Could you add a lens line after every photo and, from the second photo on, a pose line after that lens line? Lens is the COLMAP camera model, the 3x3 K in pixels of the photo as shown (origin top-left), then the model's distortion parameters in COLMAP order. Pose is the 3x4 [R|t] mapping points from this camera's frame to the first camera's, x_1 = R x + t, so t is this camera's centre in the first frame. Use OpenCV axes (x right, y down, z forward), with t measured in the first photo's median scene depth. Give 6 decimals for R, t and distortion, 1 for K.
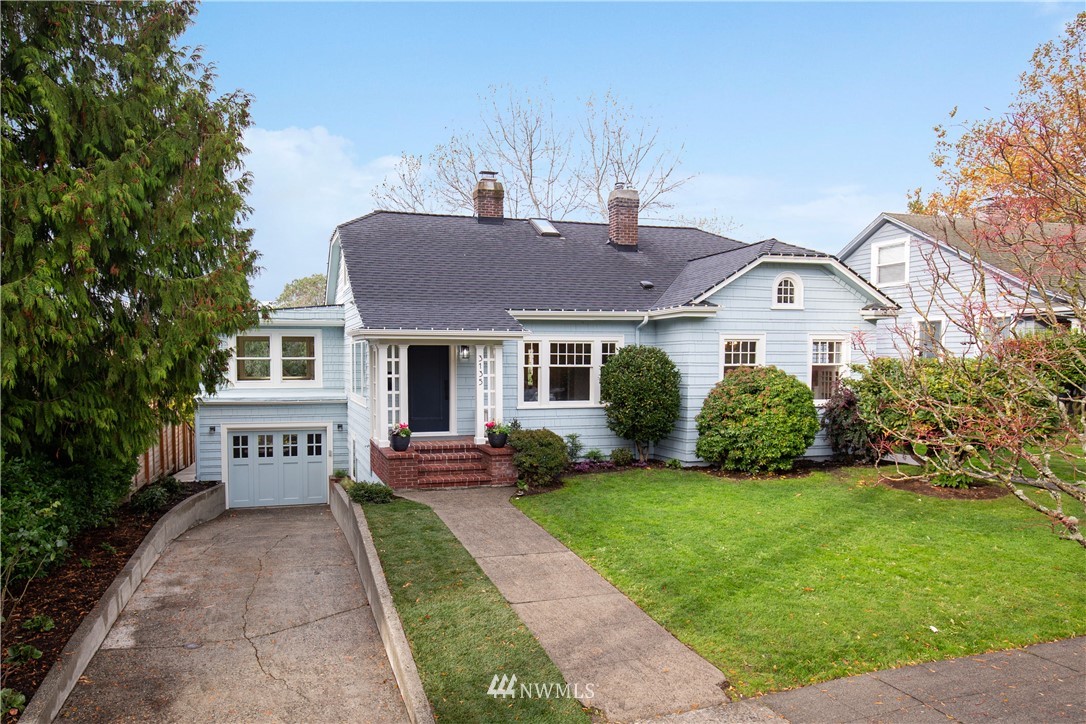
lens RADIAL K [[739.9, 0, 543.0], [0, 739.9, 362.0], [0, 0, 1]] dist [-0.001908, -0.000102]
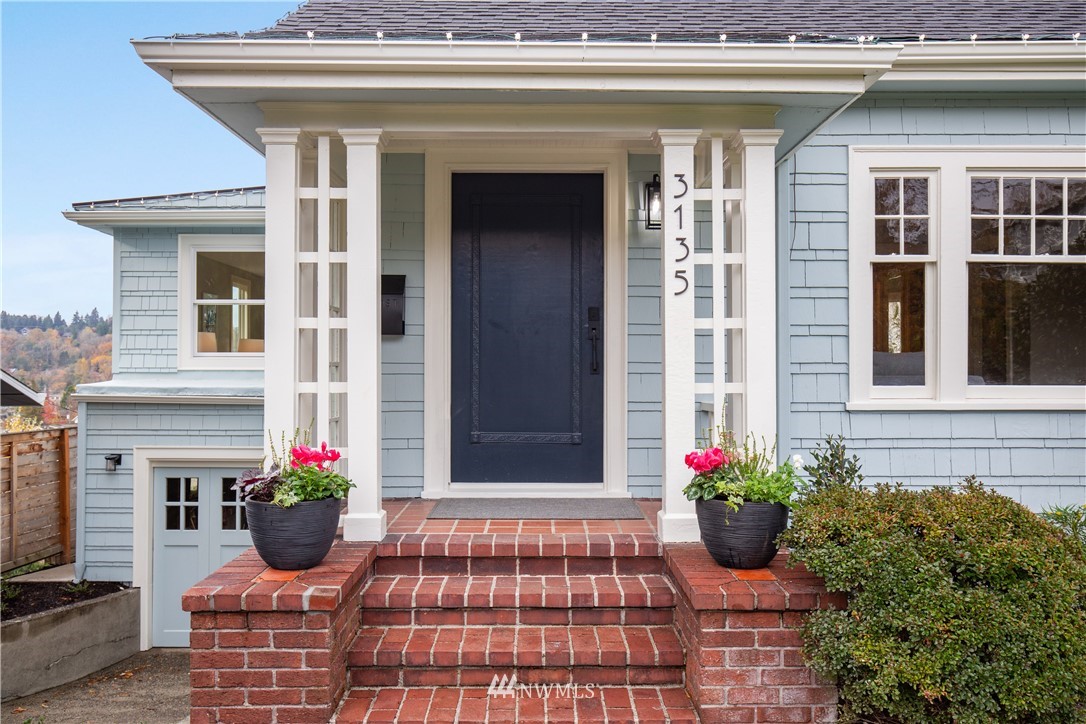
lens RADIAL K [[1069.4, 0, 543.0], [0, 1069.4, 362.0], [0, 0, 1]] dist [0.004519, 0.001325]
pose [[0.944757, -0.006767, -0.327702, -0.011382], [0.002125, 0.999892, -0.014521, 0.052217], [0.327765, 0.013023, 0.944669, 0.594667]]
